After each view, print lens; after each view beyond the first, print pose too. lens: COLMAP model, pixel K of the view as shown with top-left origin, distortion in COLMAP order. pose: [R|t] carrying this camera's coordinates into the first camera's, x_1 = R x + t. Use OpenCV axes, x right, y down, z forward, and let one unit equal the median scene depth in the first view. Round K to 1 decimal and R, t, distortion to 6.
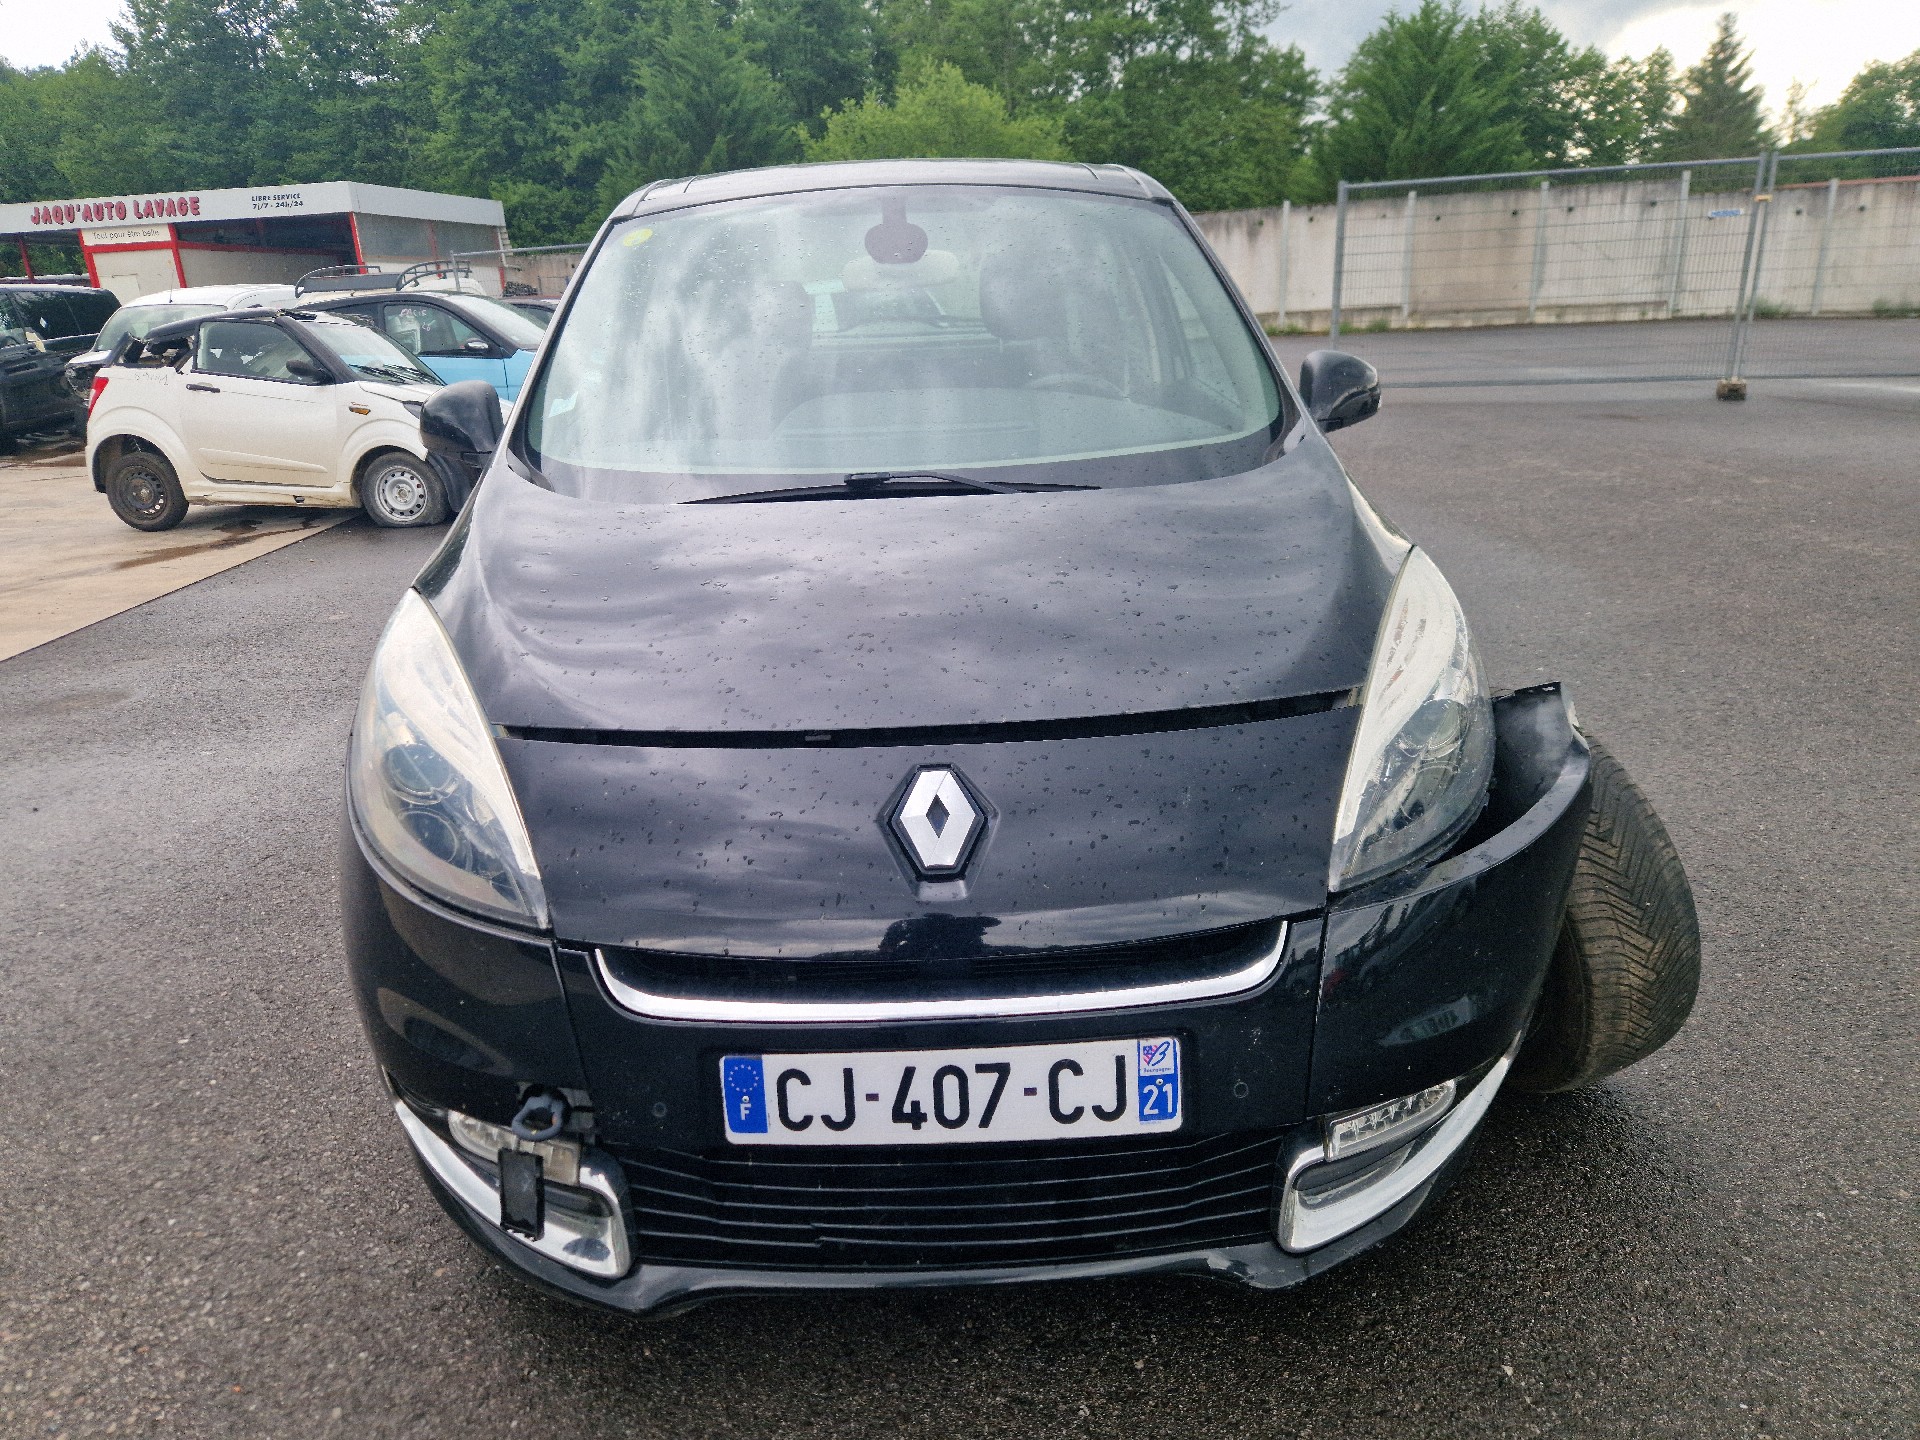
lens RADIAL K [[1369.2, 0, 928.3], [0, 1369.2, 726.3], [0, 0, 1]] dist [0.079829, -0.068396]
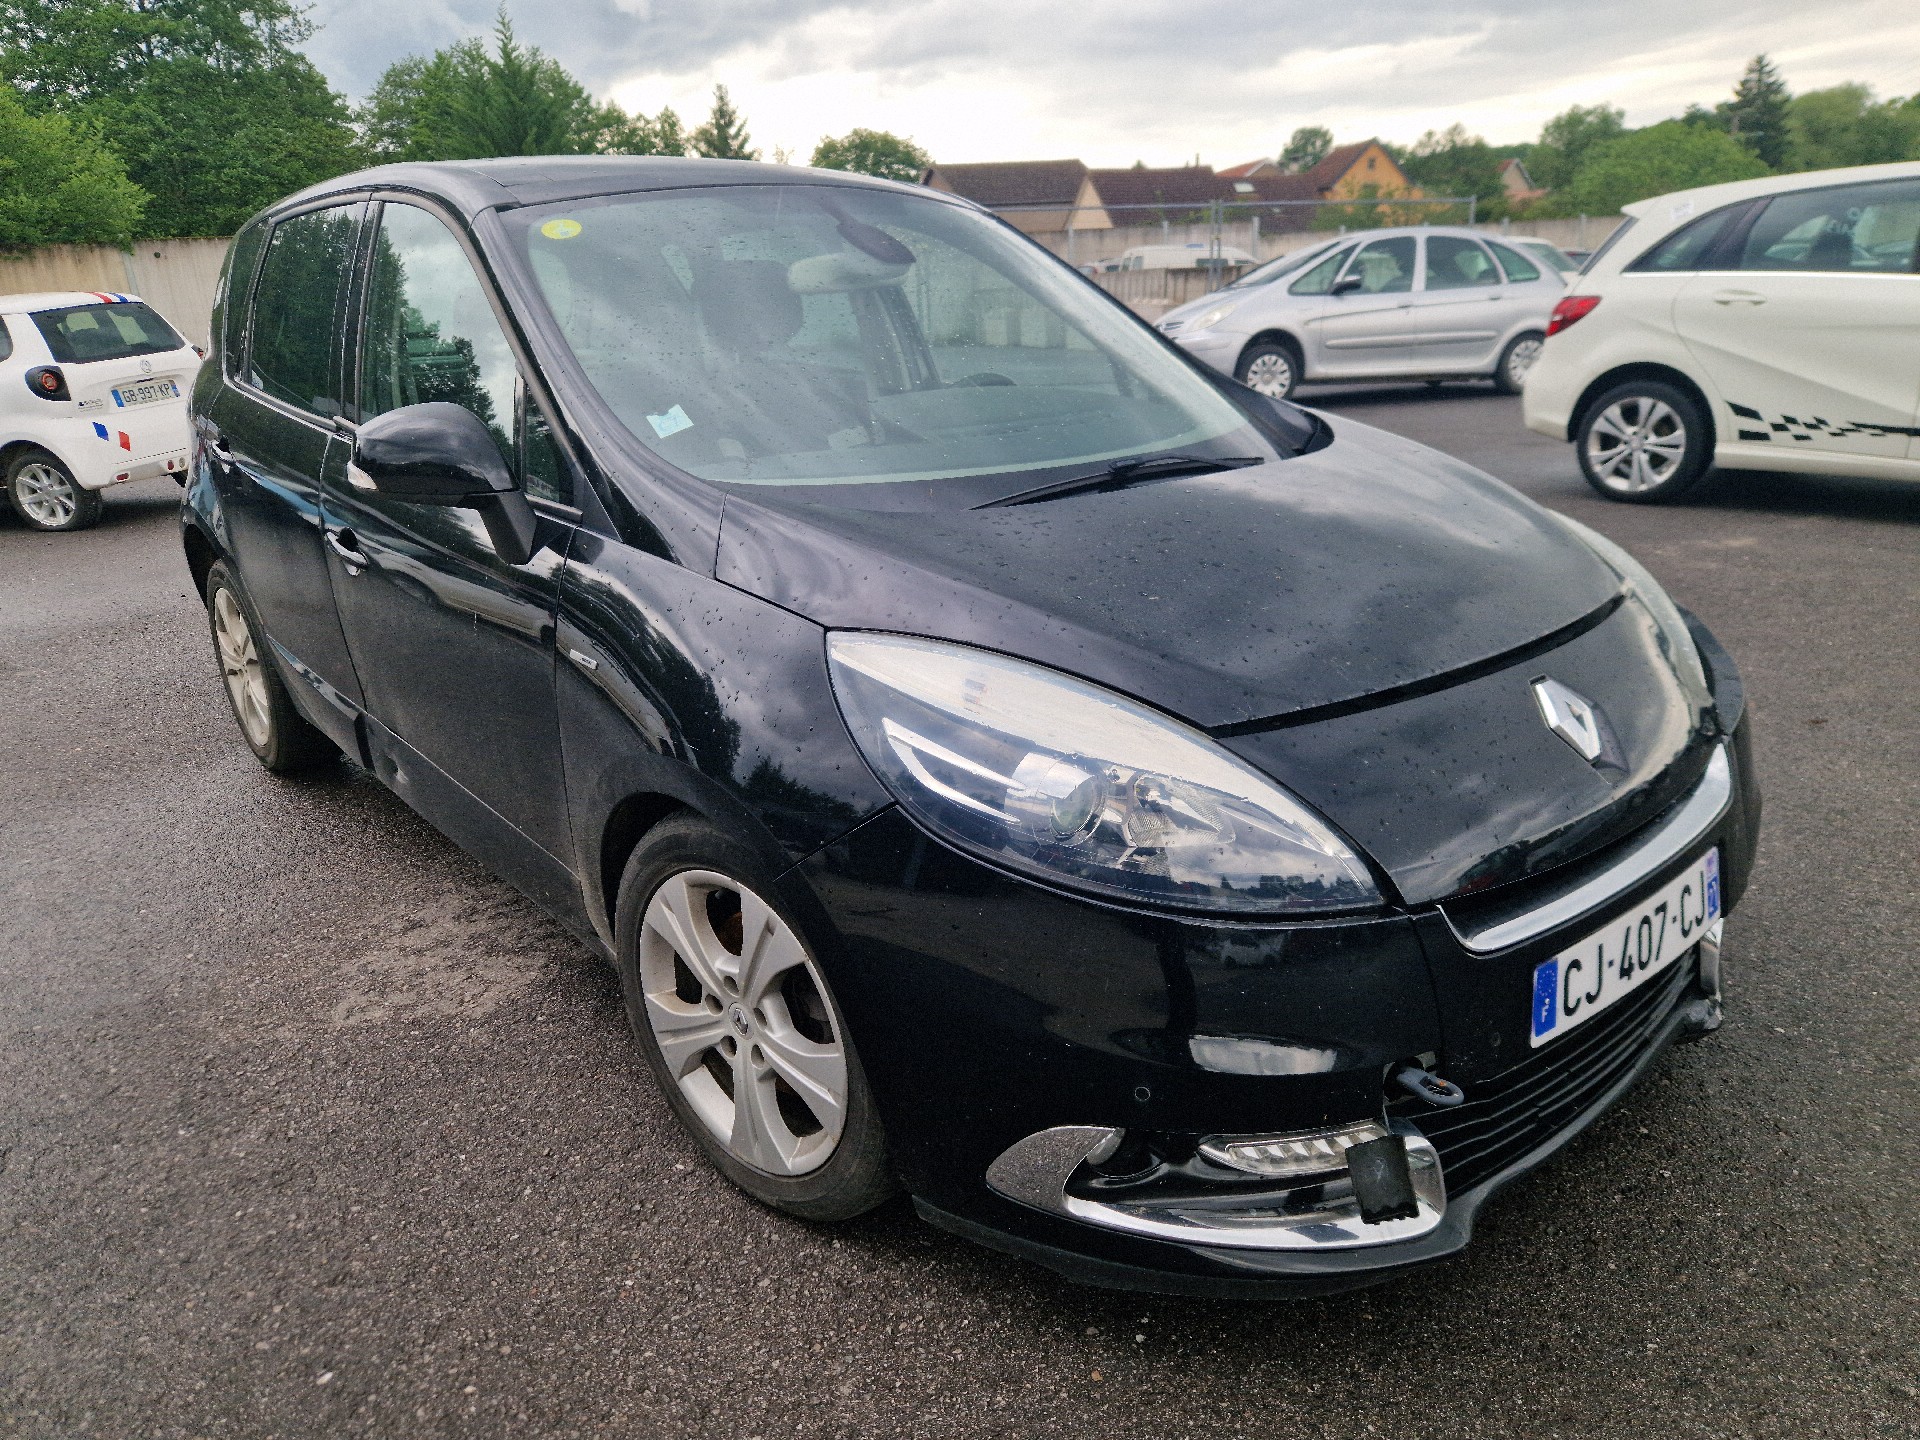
lens RADIAL K [[1369.2, 0, 928.3], [0, 1369.2, 726.3], [0, 0, 1]] dist [0.079829, -0.068396]
pose [[0.762289, -0.189306, 0.618933, -0.108084], [0.204137, 0.977782, 0.047645, -0.008997], [-0.614201, 0.090028, 0.783997, 0.039229]]
